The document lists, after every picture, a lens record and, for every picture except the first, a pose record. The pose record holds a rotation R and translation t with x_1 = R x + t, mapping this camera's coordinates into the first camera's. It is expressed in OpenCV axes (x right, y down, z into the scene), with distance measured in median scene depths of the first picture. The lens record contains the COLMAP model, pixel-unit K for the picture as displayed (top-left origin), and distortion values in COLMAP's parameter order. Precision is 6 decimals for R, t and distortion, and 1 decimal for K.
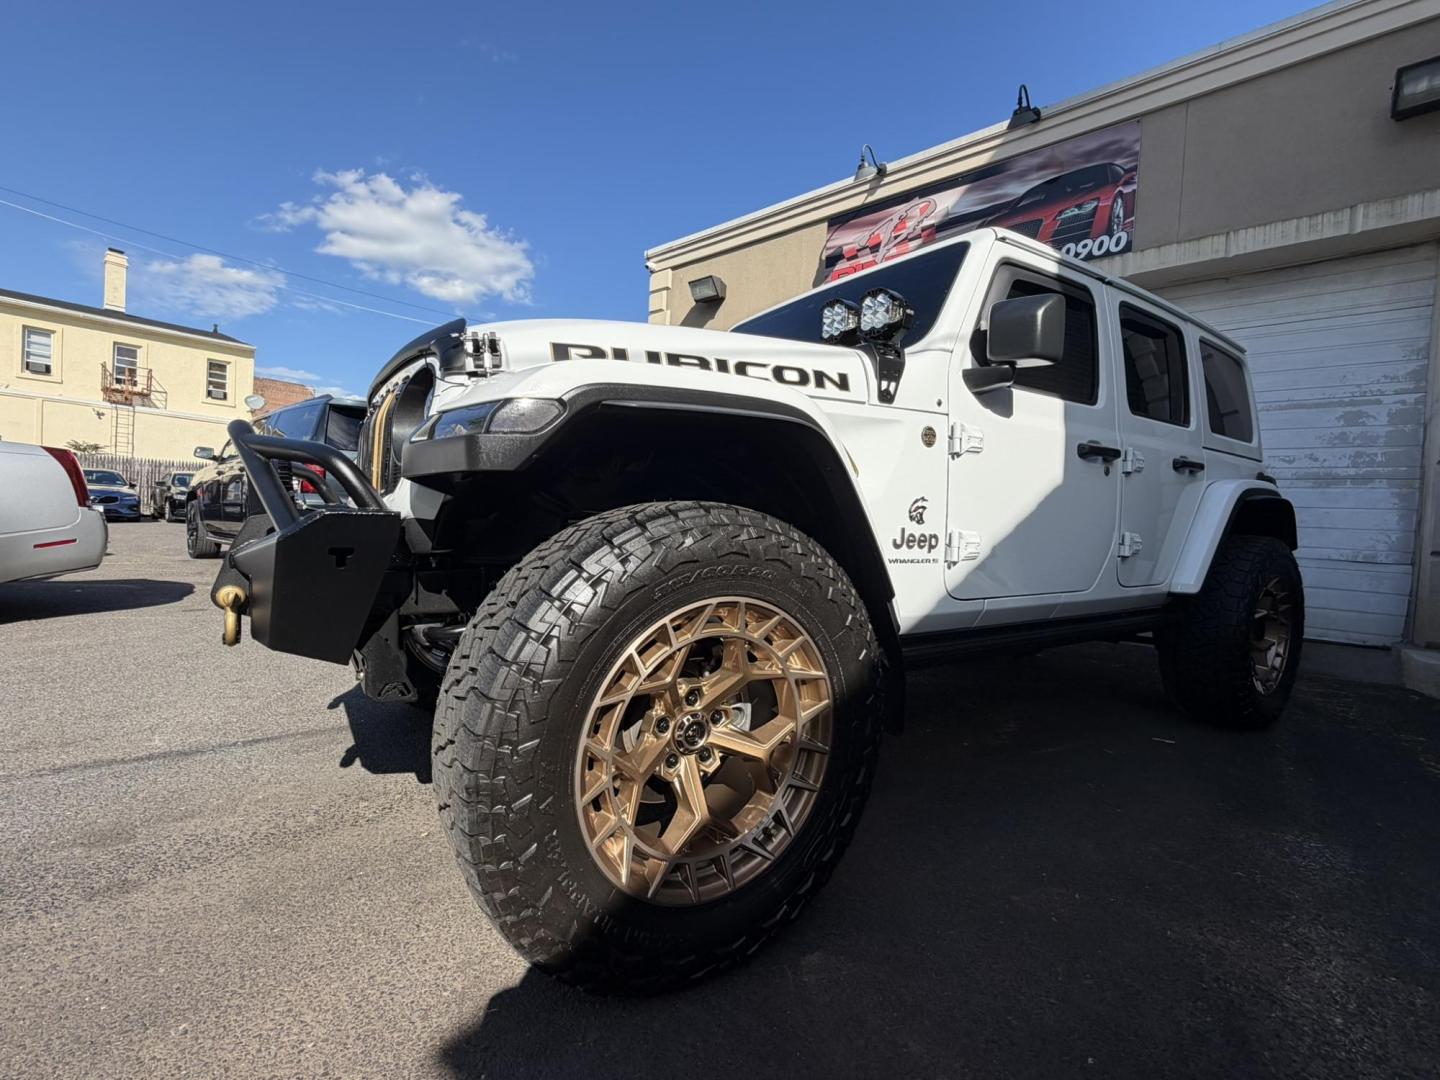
lens RADIAL K [[633.7, 0, 718.9], [0, 633.7, 542.0], [0, 0, 1]] dist [0.000072, 0.000093]
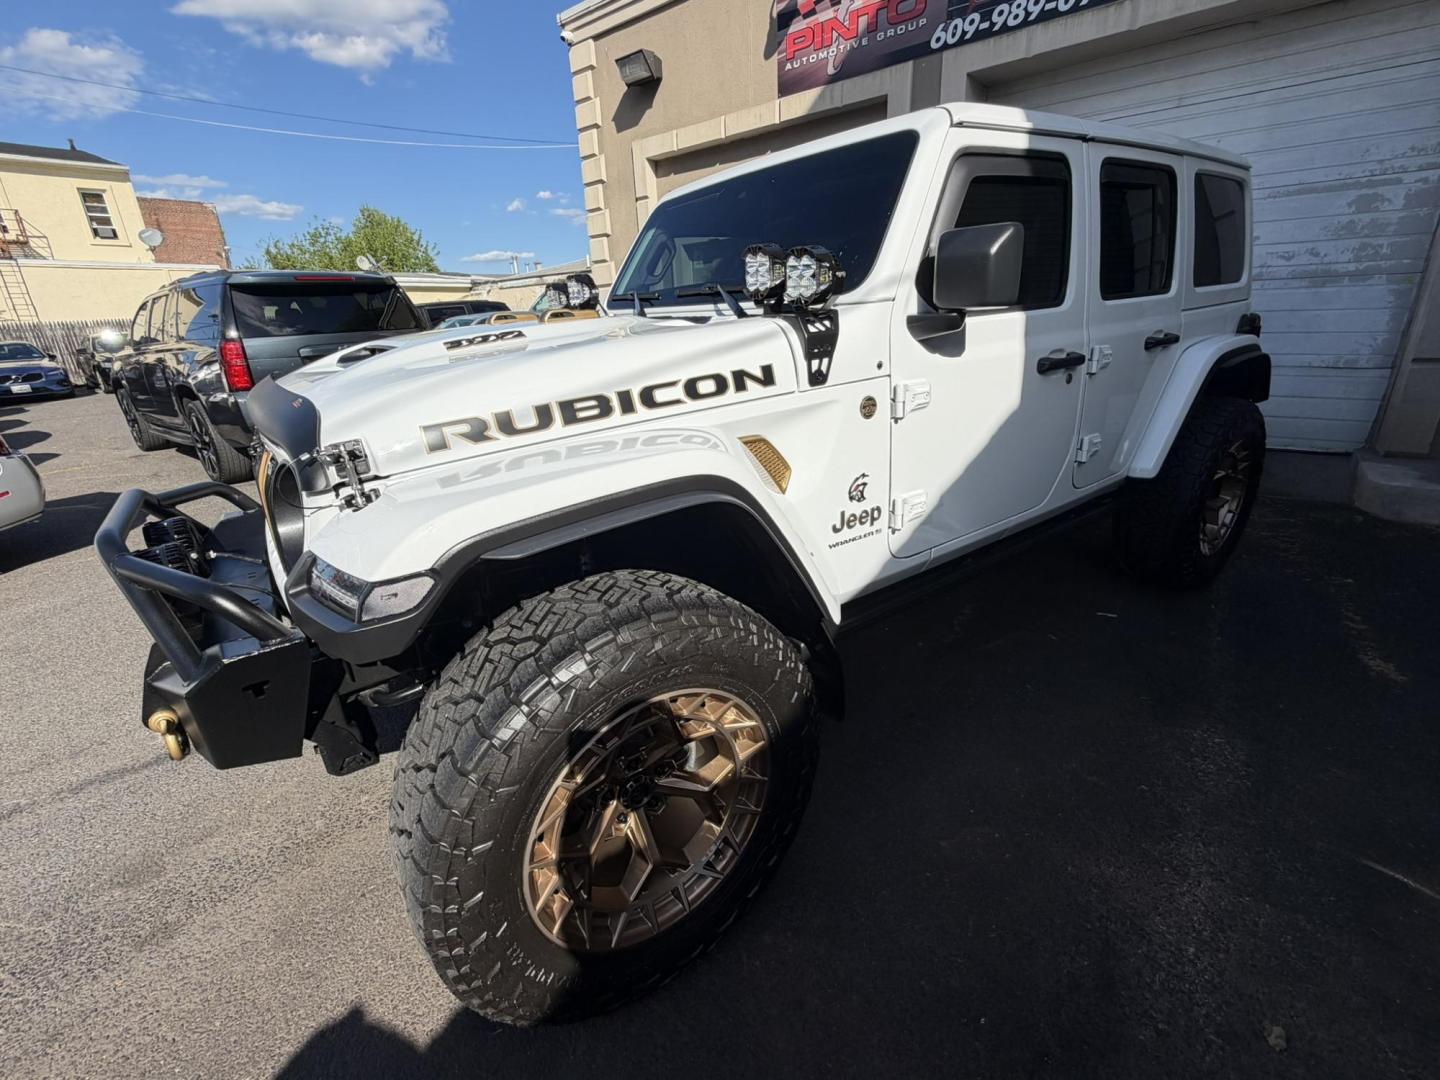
lens RADIAL K [[633.8, 0, 718.5], [0, 633.8, 544.2], [0, 0, 1]] dist [-0.000954, 0.000524]
pose [[0.994774, -0.102066, 0.002665, 0.089290], [0.096097, 0.944780, 0.313297, -0.278390], [-0.034495, -0.311404, 0.949651, 0.069976]]
